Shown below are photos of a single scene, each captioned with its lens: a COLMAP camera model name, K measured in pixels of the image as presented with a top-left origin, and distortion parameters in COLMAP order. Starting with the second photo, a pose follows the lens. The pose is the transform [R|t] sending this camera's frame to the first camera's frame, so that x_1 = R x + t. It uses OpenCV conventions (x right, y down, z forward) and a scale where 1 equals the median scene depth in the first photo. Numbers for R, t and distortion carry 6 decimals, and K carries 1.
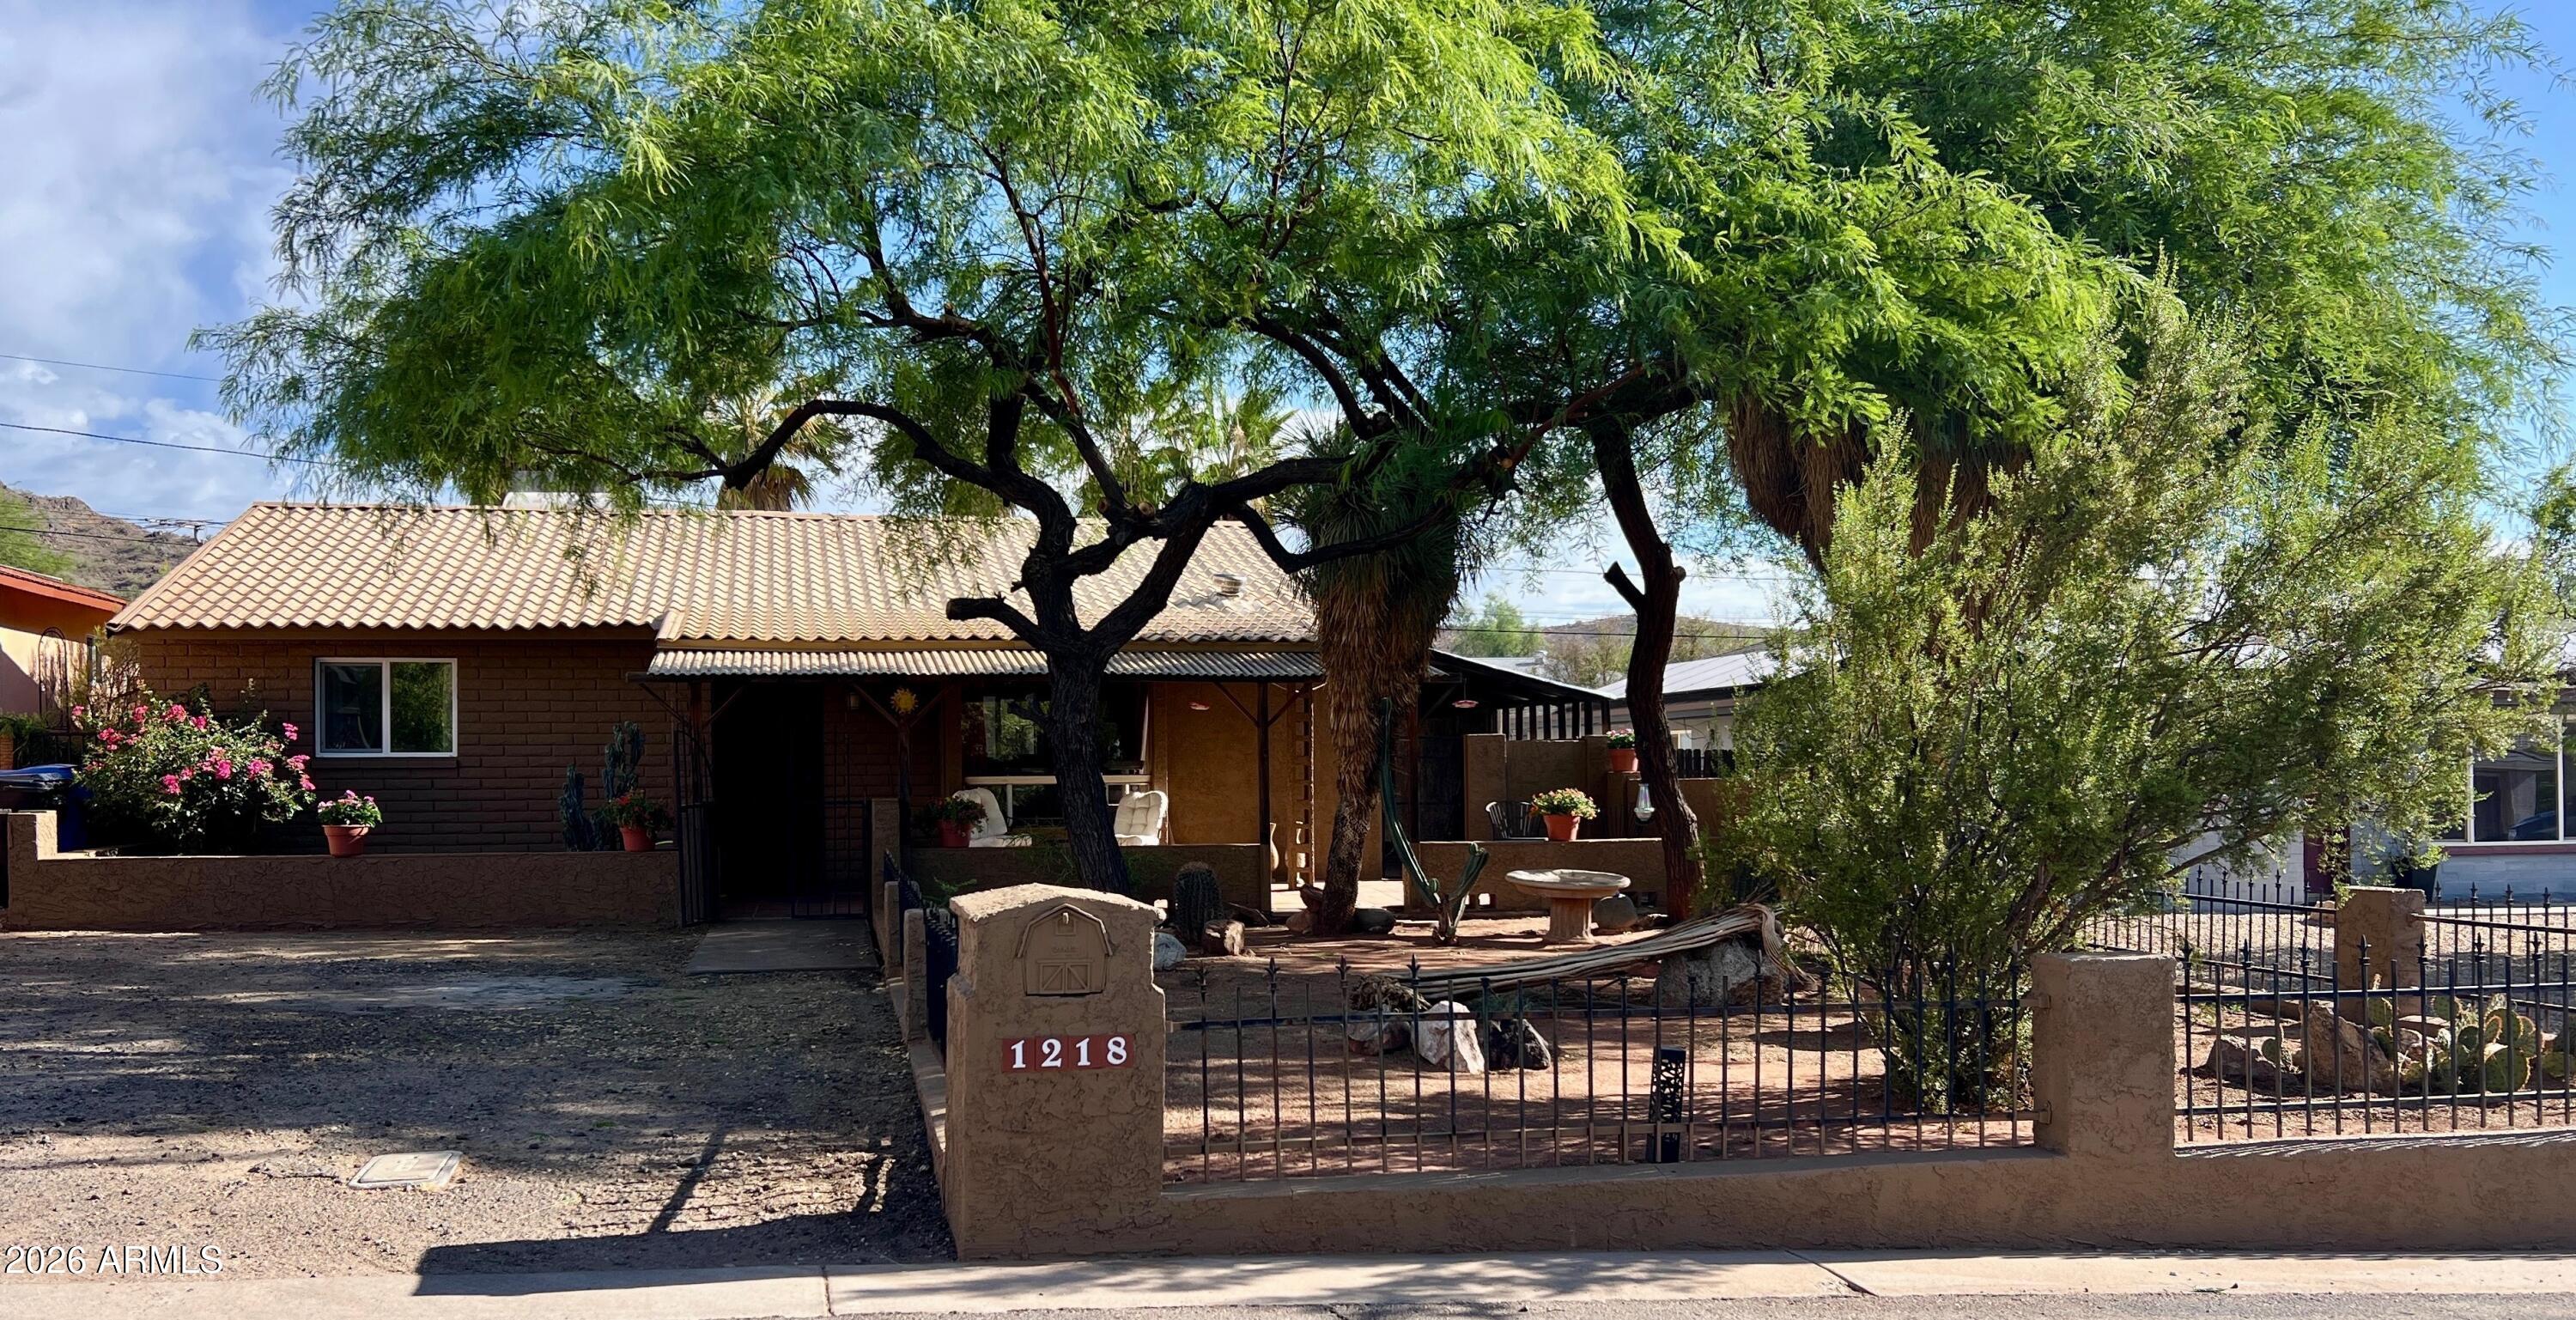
lens RADIAL K [[2063.6, 0, 1235.8], [0, 2063.6, 785.2], [0, 0, 1]] dist [0.026813, 0.013862]
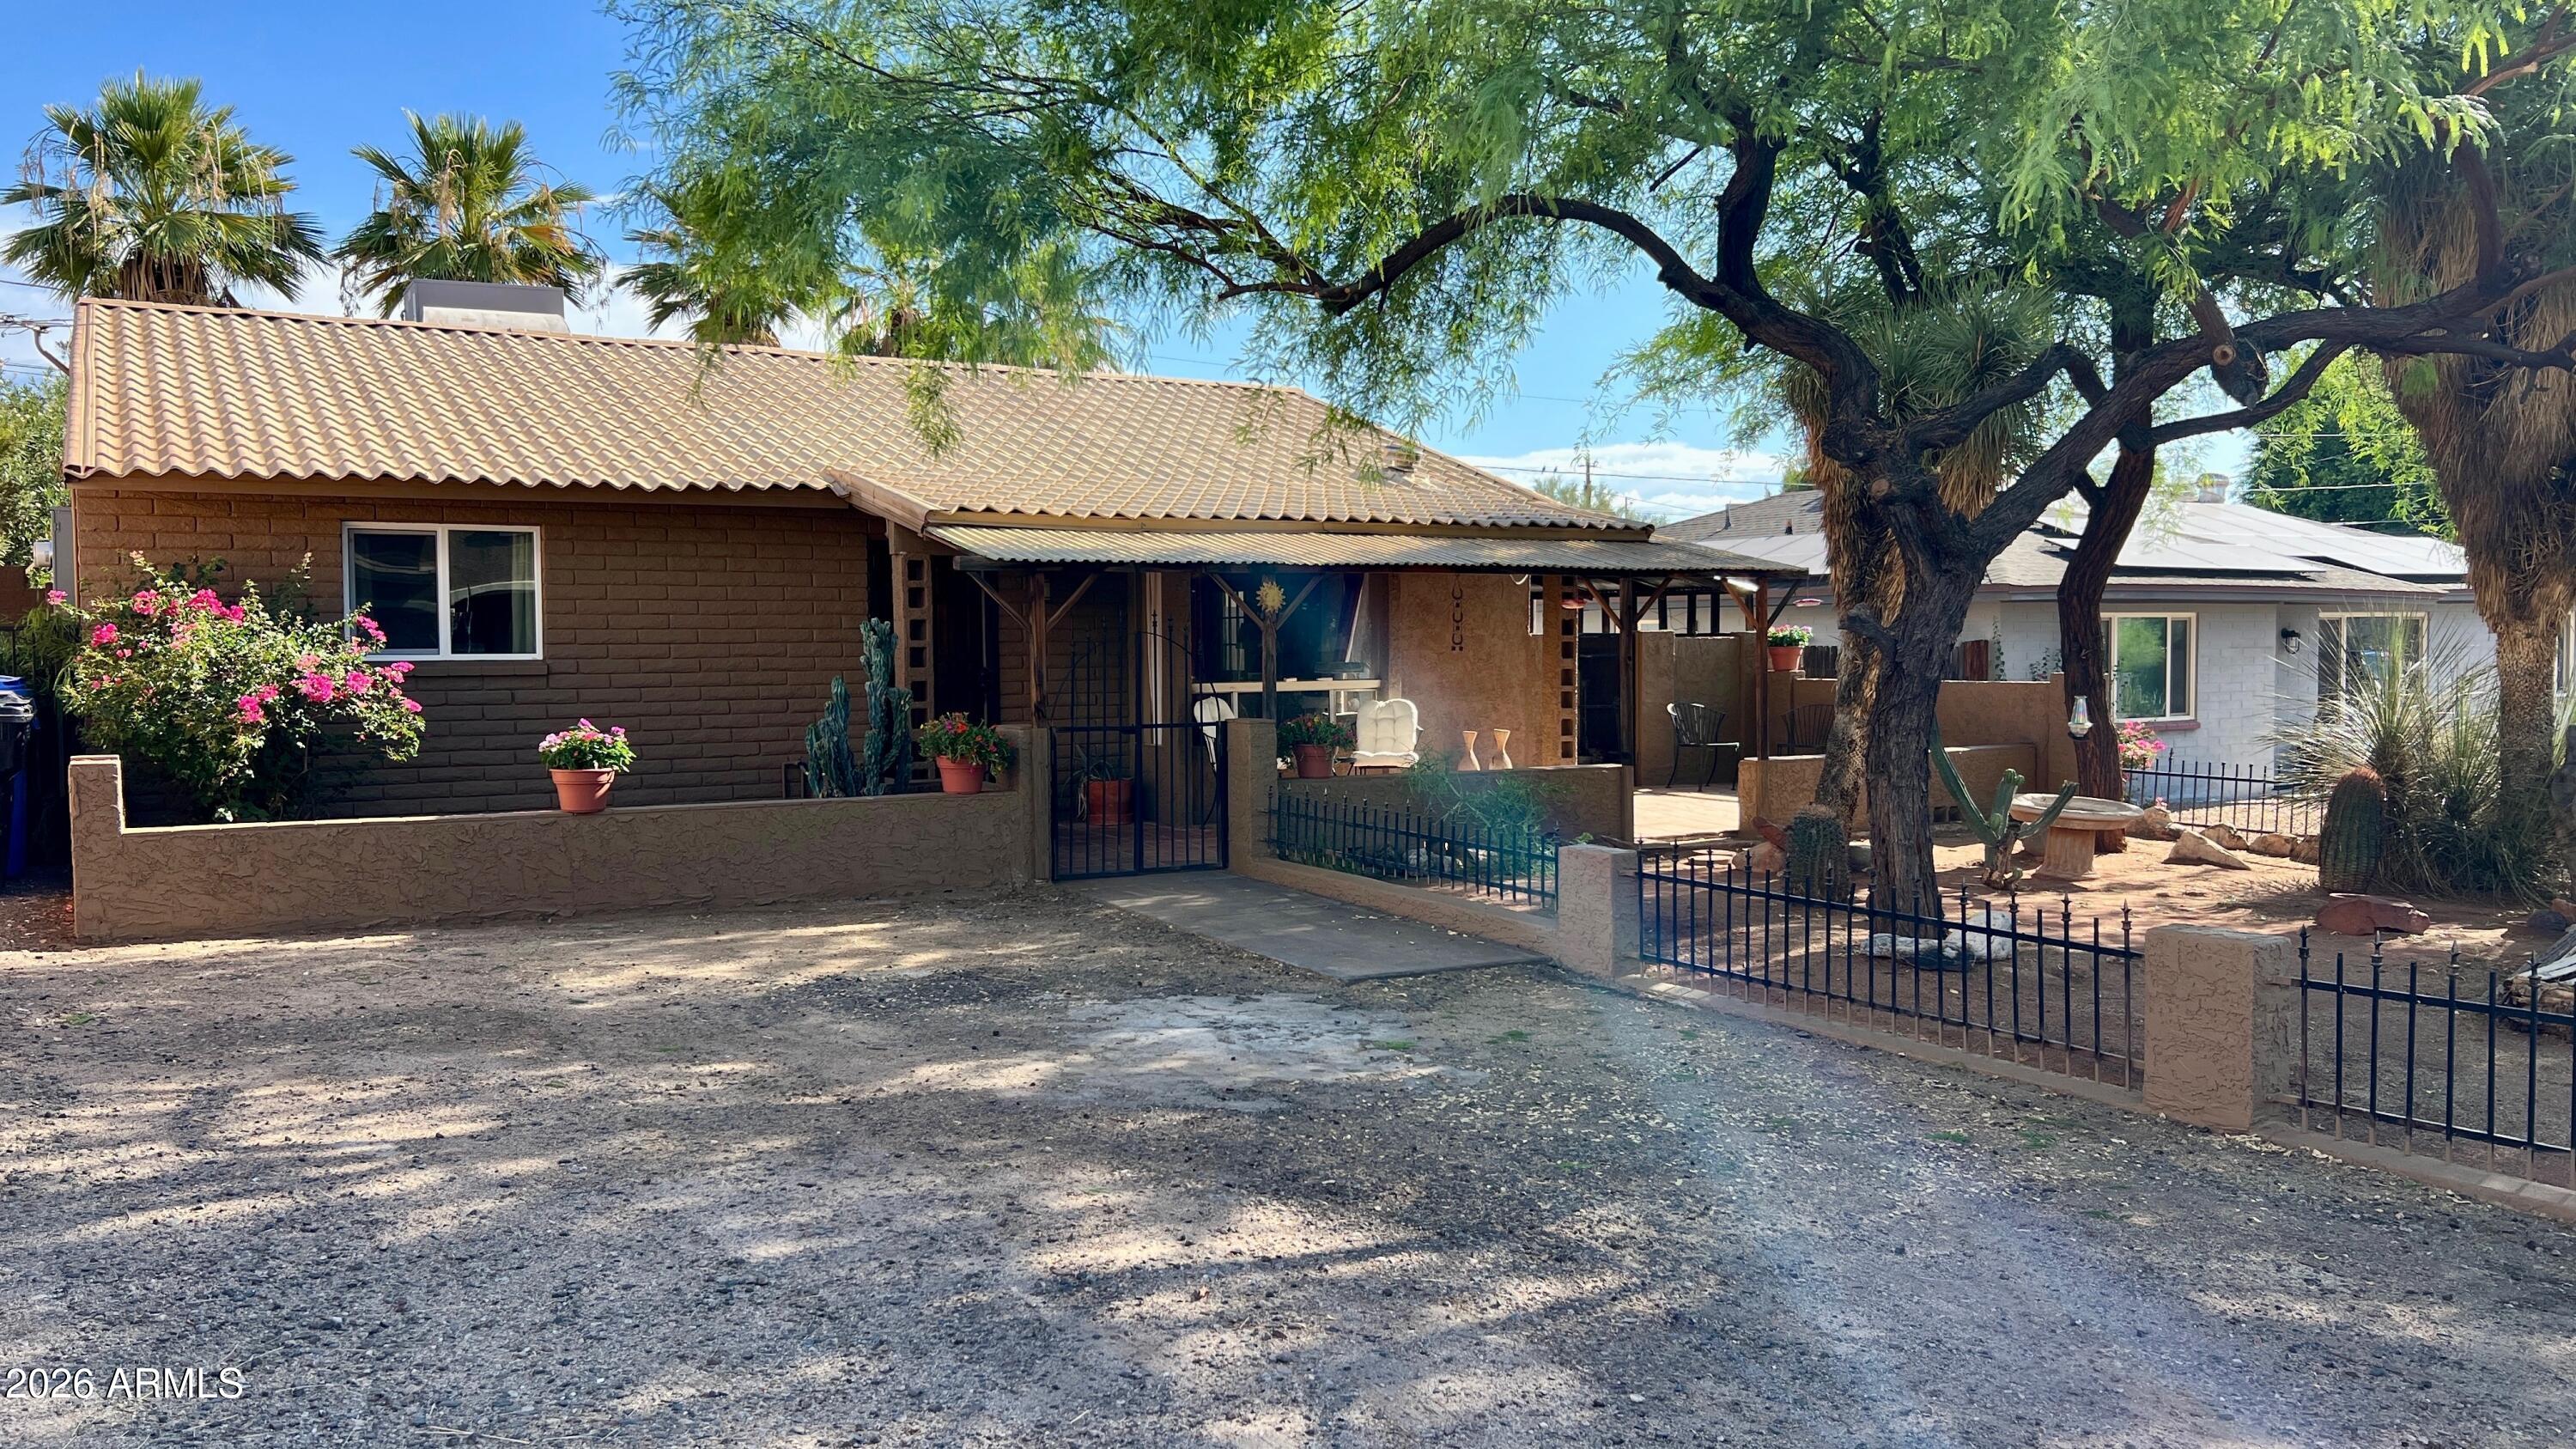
lens RADIAL K [[1951.9, 0, 1304.9], [0, 1951.9, 727.4], [0, 0, 1]] dist [0.044977, -0.037361]
pose [[0.947531, -0.012072, 0.319435, -0.385640], [-0.000789, 0.999195, 0.040101, -0.020248], [-0.319662, -0.038249, 0.946759, 0.277664]]
